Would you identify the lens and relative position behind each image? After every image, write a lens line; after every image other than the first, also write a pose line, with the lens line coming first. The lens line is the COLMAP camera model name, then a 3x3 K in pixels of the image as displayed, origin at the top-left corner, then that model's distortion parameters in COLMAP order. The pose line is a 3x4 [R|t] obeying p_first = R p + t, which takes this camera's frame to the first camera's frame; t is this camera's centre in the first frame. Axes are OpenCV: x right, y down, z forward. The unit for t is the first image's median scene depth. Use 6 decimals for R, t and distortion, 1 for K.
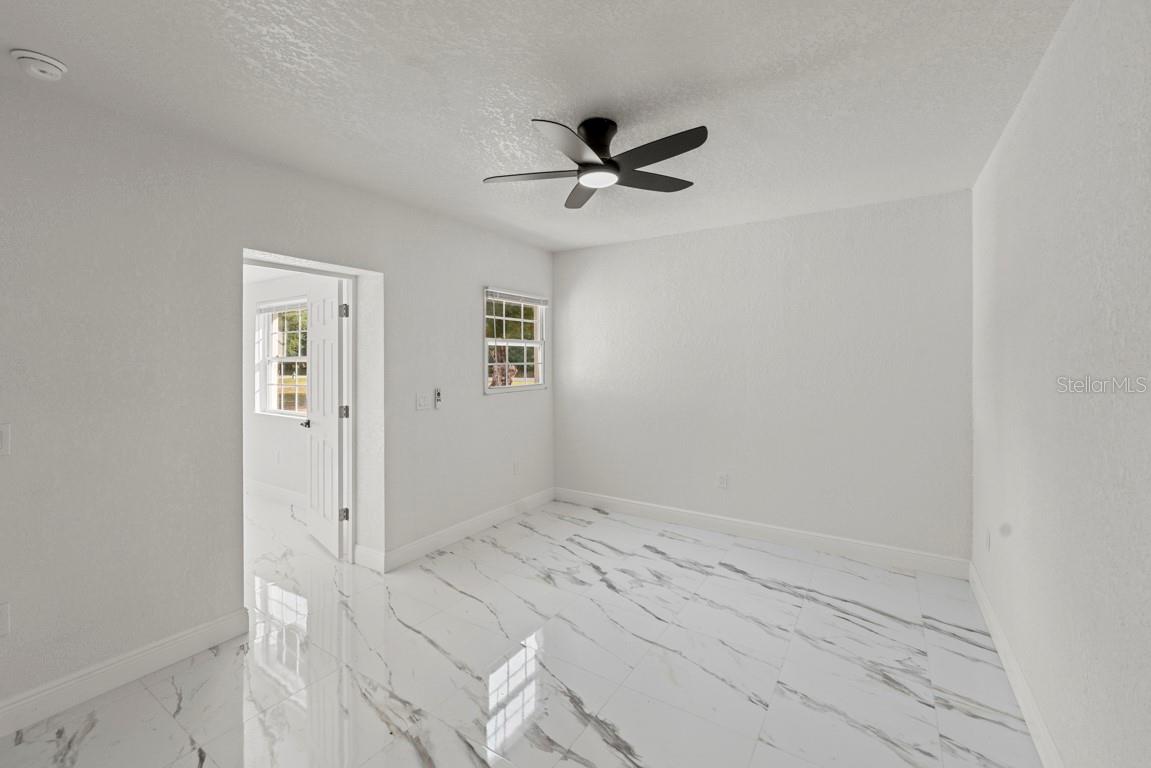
lens RADIAL K [[486.3, 0, 581.2], [0, 486.3, 359.1], [0, 0, 1]] dist [-0.002517, -0.000256]
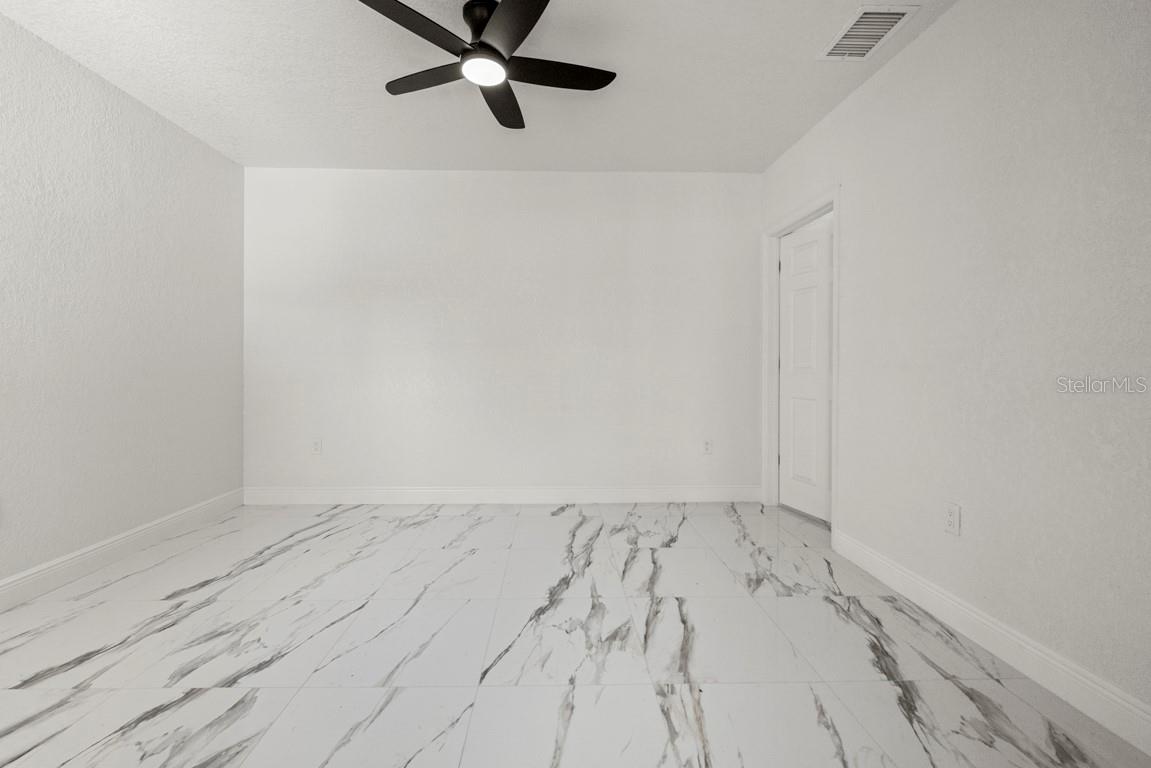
lens RADIAL K [[465.5, 0, 572.2], [0, 465.5, 364.8], [0, 0, 1]] dist [0.001026, -0.000210]
pose [[-0.568634, 0.000651, 0.822590, -0.771044], [0.000105, 1.000000, -0.000719, 0.172398], [-0.822591, -0.000323, -0.568634, 1.362963]]
